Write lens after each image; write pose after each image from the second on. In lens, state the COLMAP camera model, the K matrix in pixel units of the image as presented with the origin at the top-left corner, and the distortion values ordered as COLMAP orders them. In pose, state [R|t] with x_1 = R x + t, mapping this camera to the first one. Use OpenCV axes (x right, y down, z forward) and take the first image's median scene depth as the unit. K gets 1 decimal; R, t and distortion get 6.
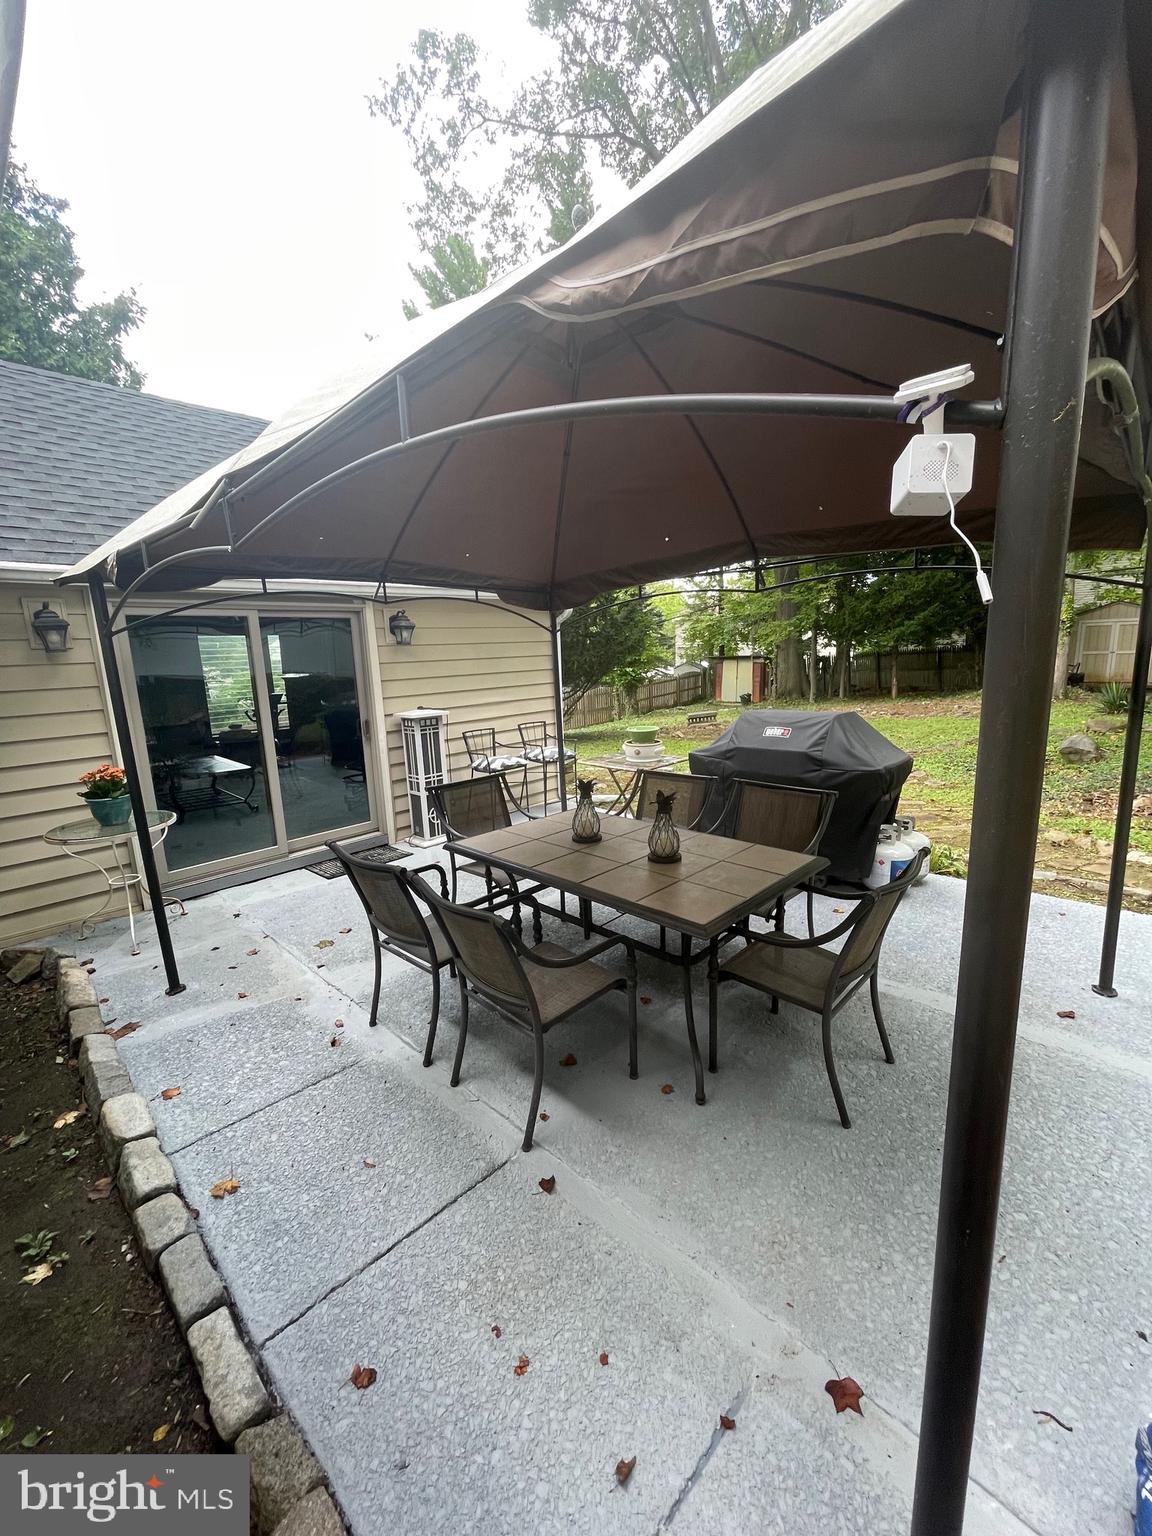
lens RADIAL K [[616.9, 0, 577.8], [0, 616.9, 768.1], [0, 0, 1]] dist [-0.001244, -0.000148]
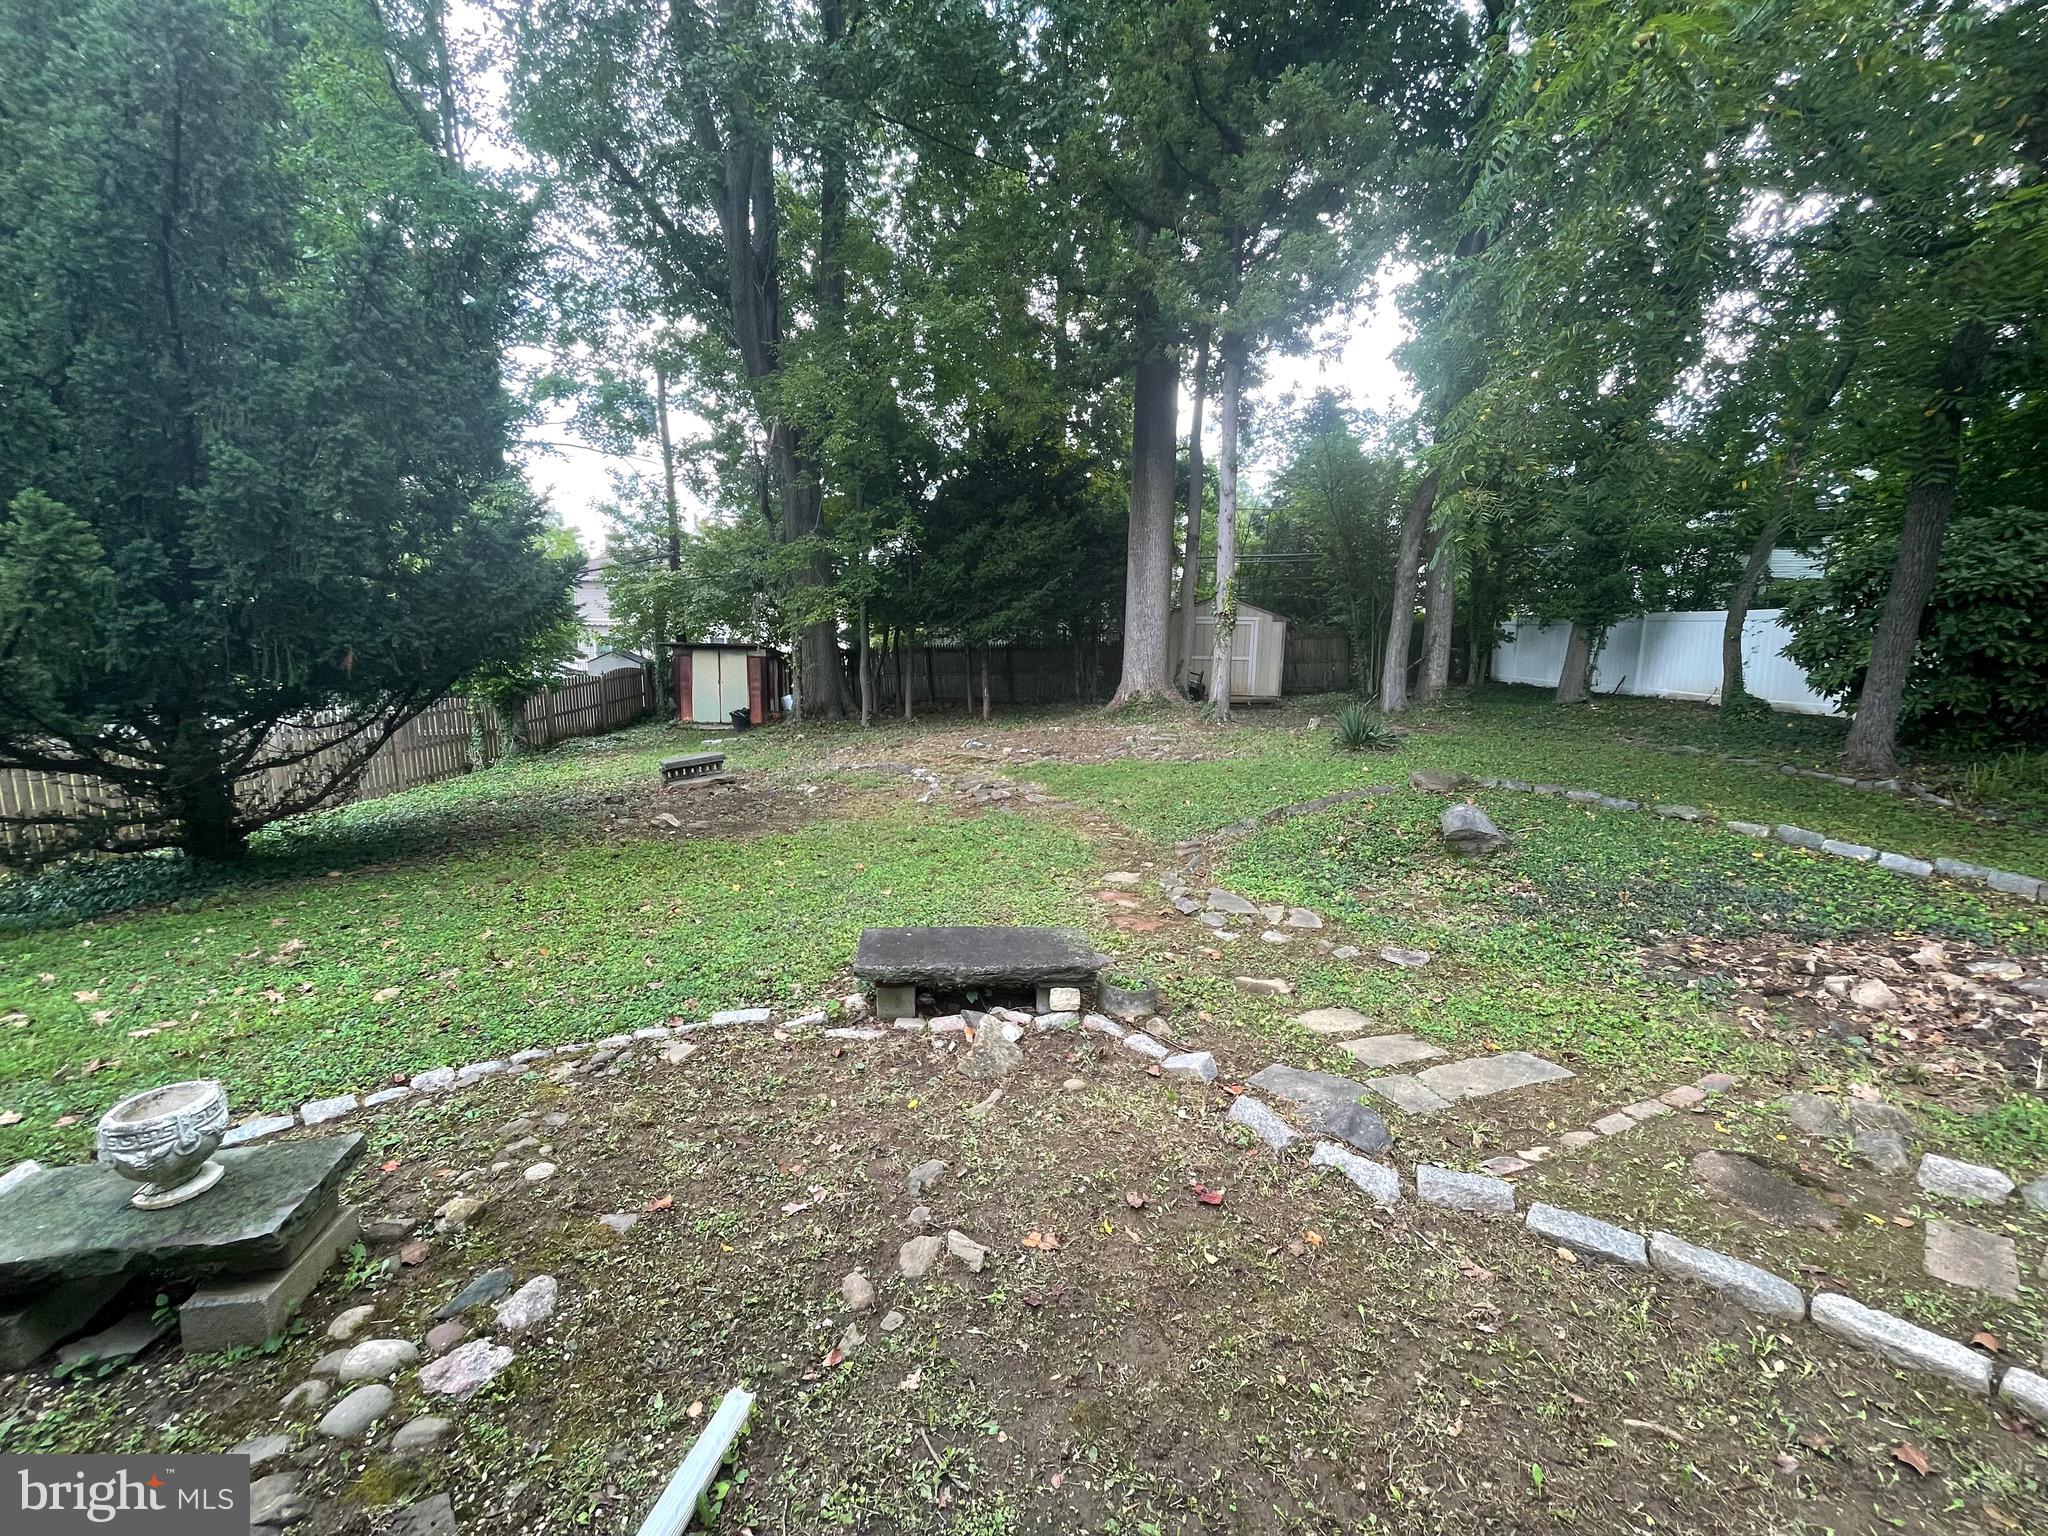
lens RADIAL K [[822.5, 0, 1020.6], [0, 822.5, 768.2], [0, 0, 1]] dist [-0.001244, -0.000148]
pose [[0.789666, -0.053154, 0.611230, 0.003150], [0.072779, 0.997321, -0.007296, -0.037201], [-0.609205, 0.050246, 0.791419, 0.207826]]
